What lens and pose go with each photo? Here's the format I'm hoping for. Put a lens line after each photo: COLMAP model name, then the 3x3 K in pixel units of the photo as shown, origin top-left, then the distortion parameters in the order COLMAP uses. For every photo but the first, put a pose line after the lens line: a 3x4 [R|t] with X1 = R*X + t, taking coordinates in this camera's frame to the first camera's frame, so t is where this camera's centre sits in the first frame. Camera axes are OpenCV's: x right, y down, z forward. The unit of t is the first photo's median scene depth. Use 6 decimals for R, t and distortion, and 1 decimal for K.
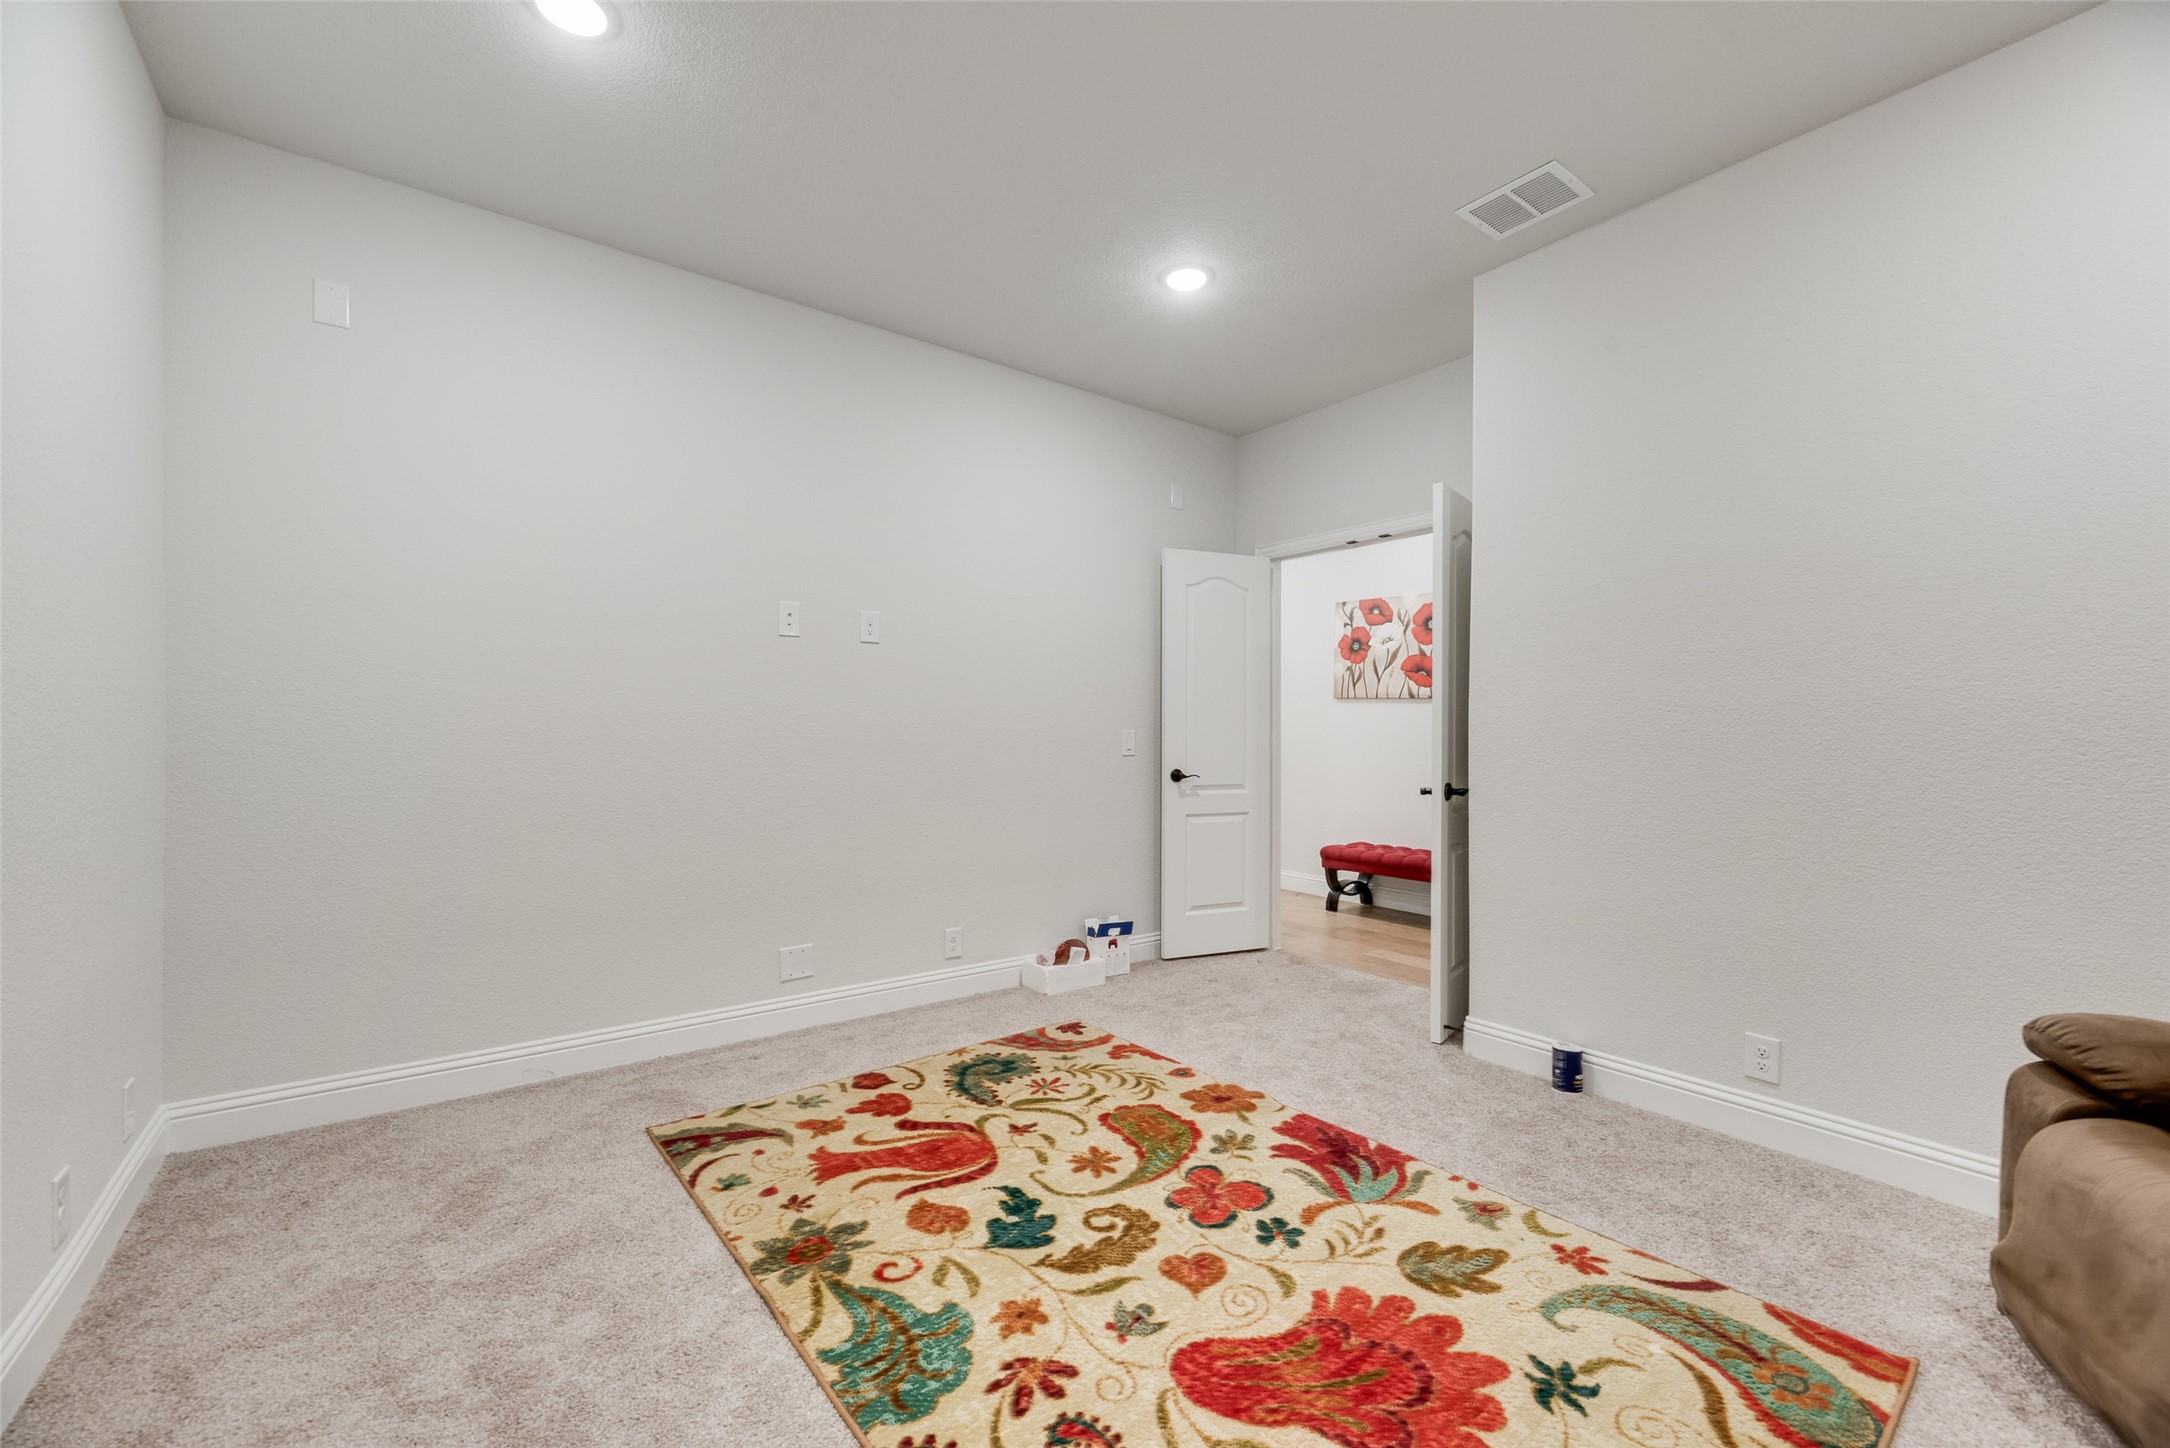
lens RADIAL K [[877.9, 0, 1083.7], [0, 877.9, 728.1], [0, 0, 1]] dist [-0.000136, -0.000392]
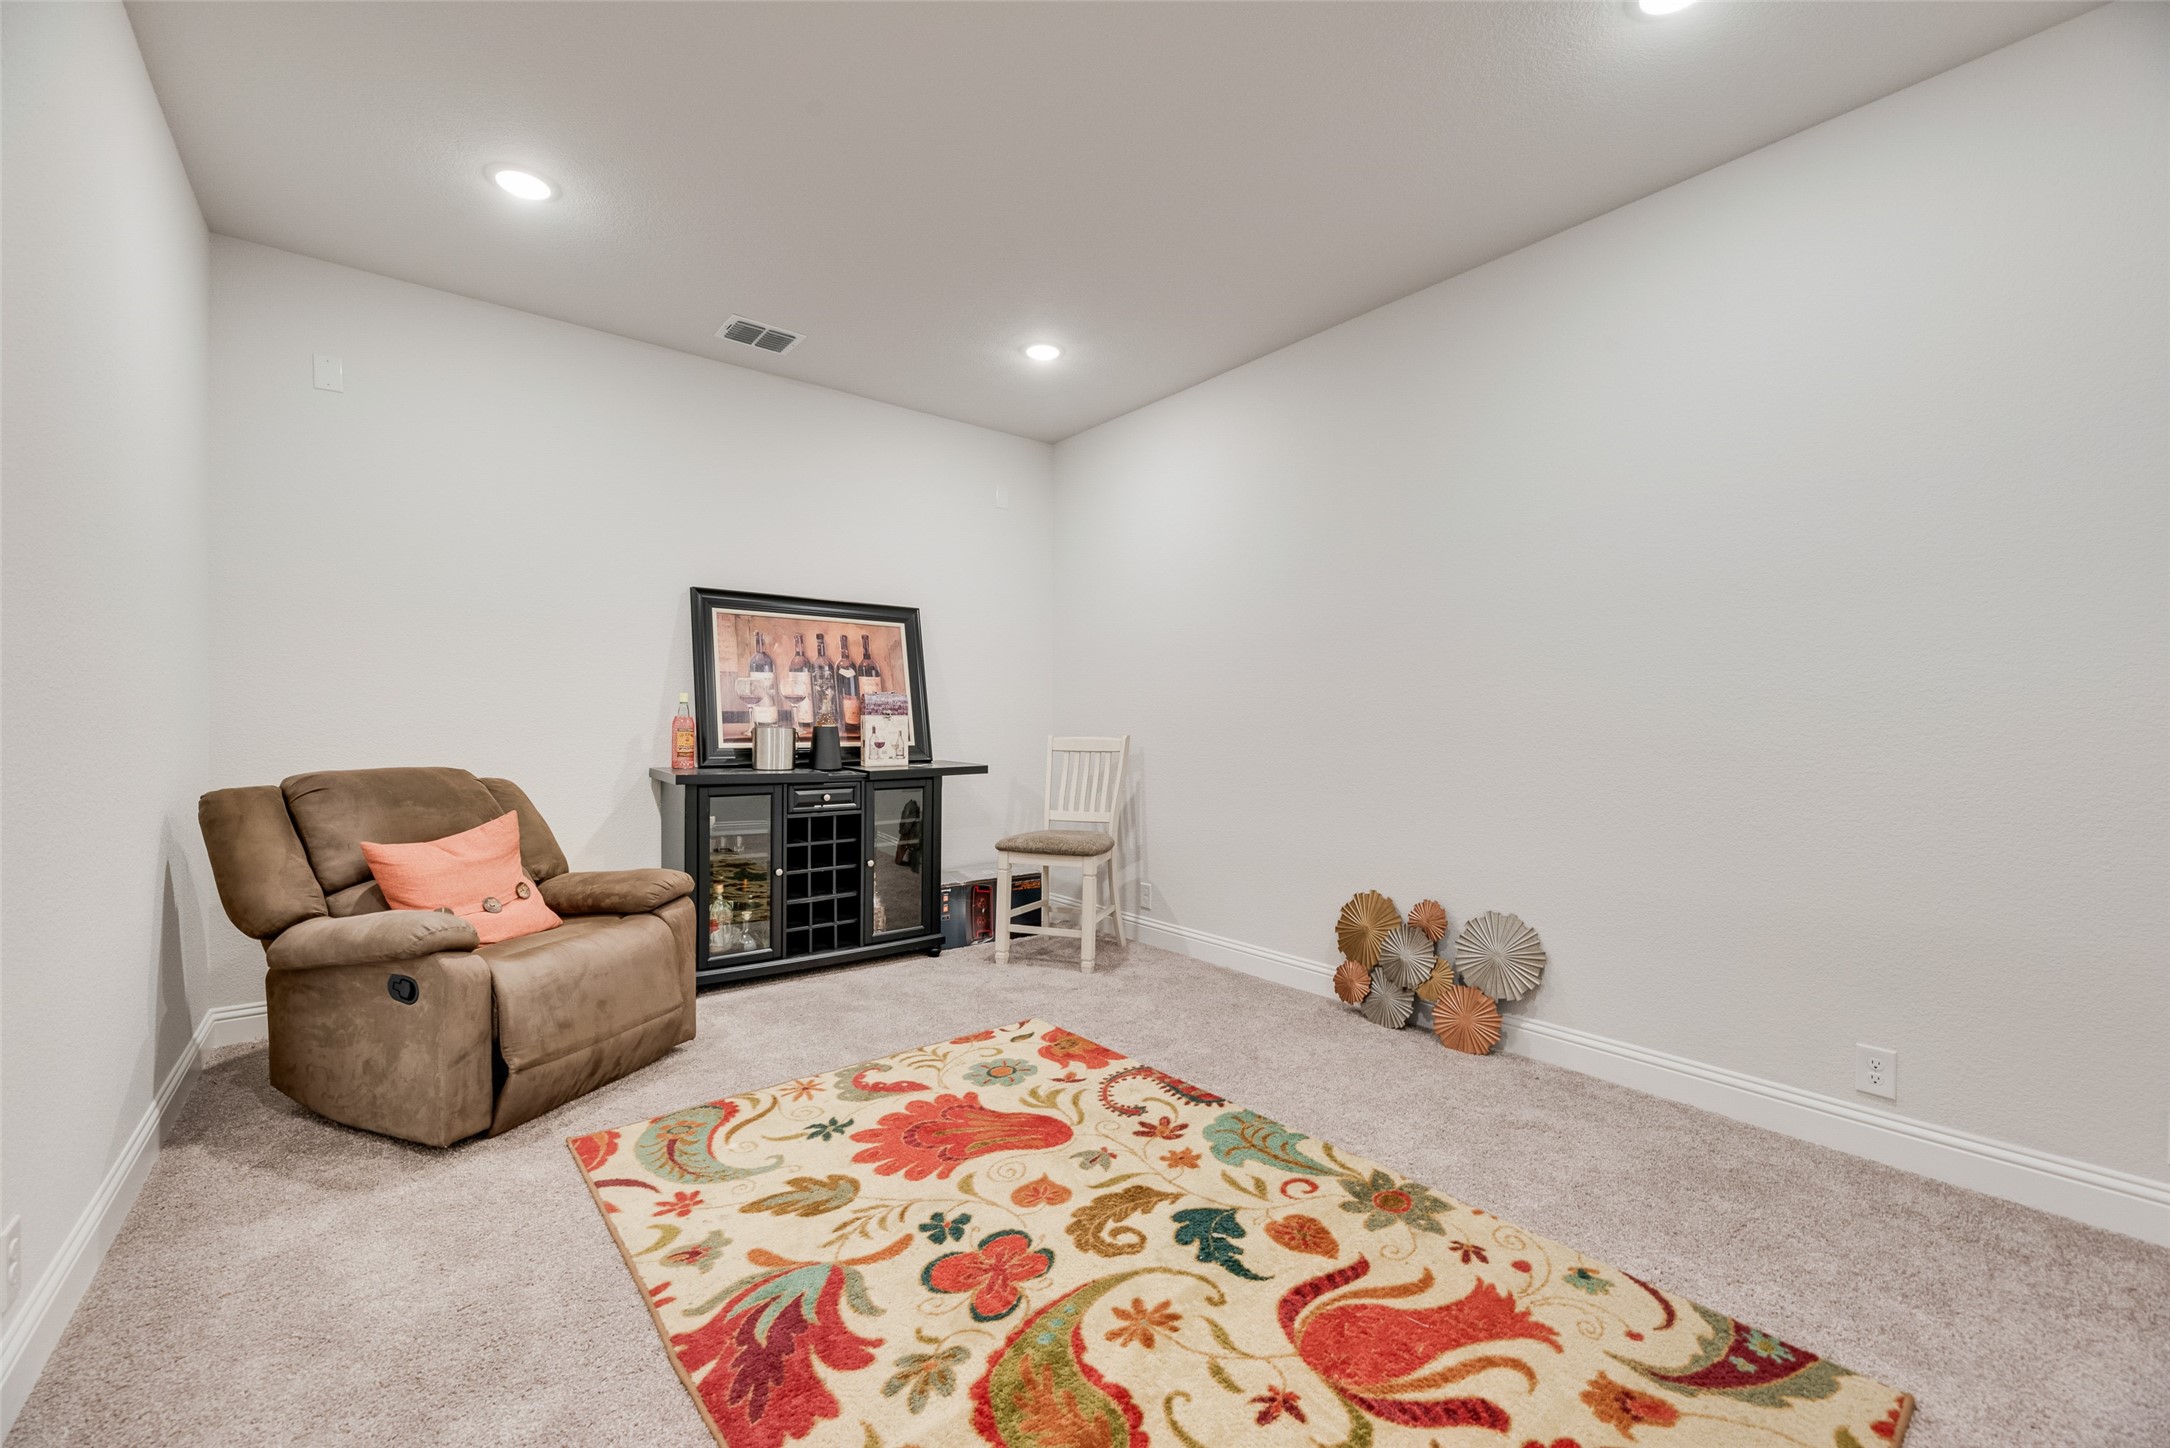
lens RADIAL K [[877.9, 0, 1086.1], [0, 877.9, 731.8], [0, 0, 1]] dist [-0.000136, -0.000392]
pose [[-0.999721, -0.010180, -0.021331, 0.089815], [-0.010136, 0.999946, -0.002141, 0.022511], [0.021352, -0.001924, -0.999770, 1.955939]]
